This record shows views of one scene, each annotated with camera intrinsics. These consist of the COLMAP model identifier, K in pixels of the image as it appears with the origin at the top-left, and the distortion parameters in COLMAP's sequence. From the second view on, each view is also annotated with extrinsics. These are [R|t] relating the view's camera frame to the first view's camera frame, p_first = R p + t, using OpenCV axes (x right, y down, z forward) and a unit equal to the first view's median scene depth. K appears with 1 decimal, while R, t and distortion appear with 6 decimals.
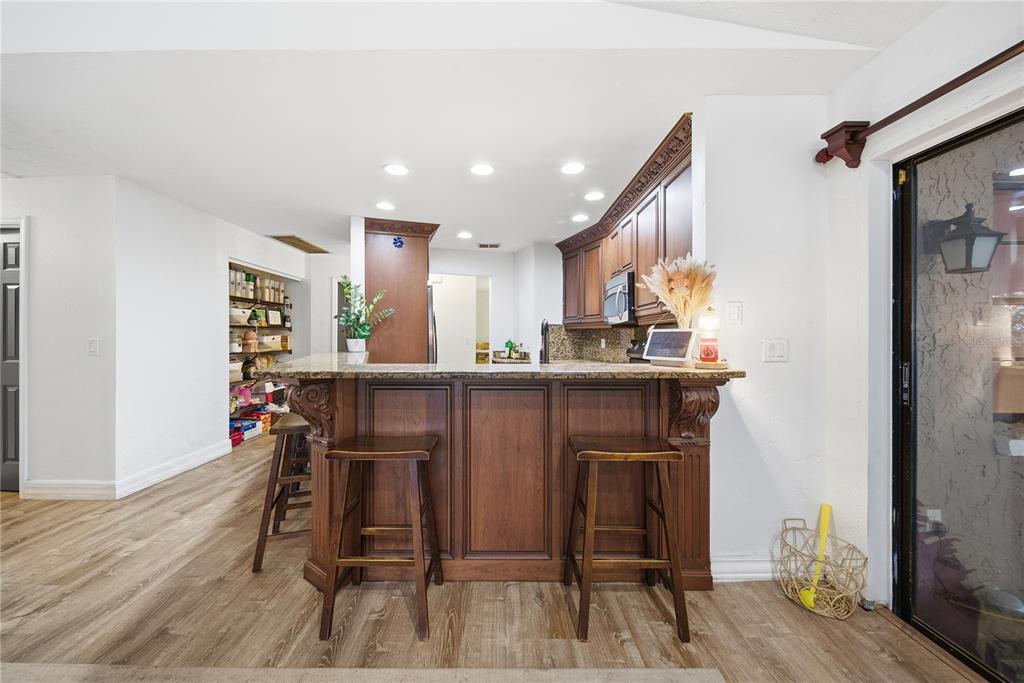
lens RADIAL K [[383.9, 0, 511.9], [0, 383.9, 352.6], [0, 0, 1]] dist [-0.000467, -0.000214]
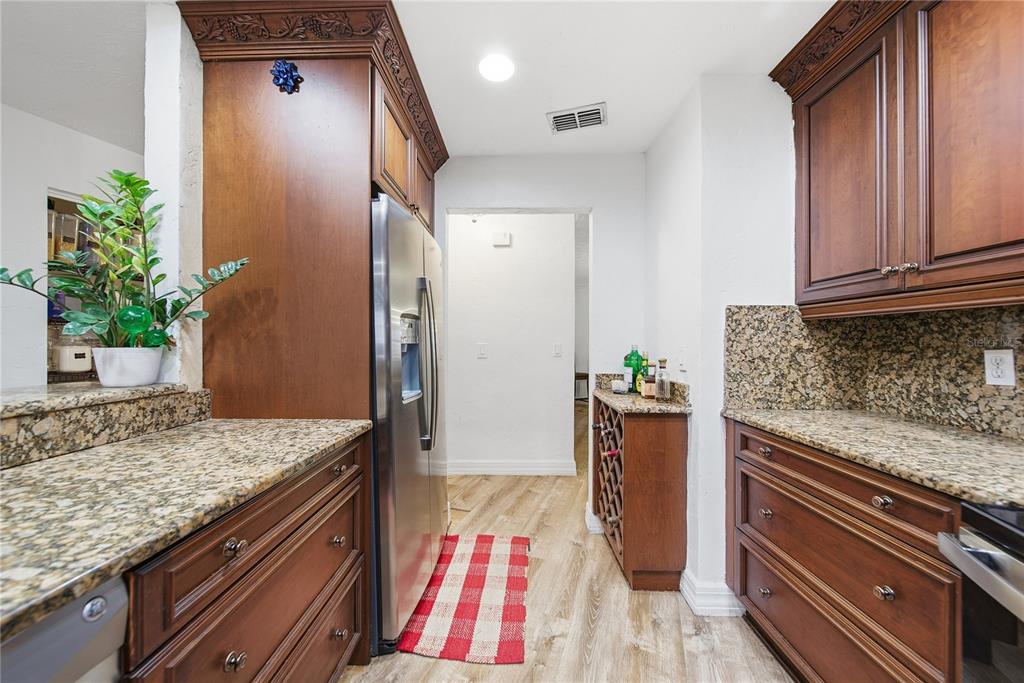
lens RADIAL K [[373.9, 0, 512.0], [0, 373.9, 341.5], [0, 0, 1]] dist [0.000940, 0.000008]
pose [[0.933515, -0.000606, -0.358537, 0.060083], [-0.015473, 0.998999, -0.041976, -0.081664], [0.358203, 0.044733, 0.932571, 2.034190]]
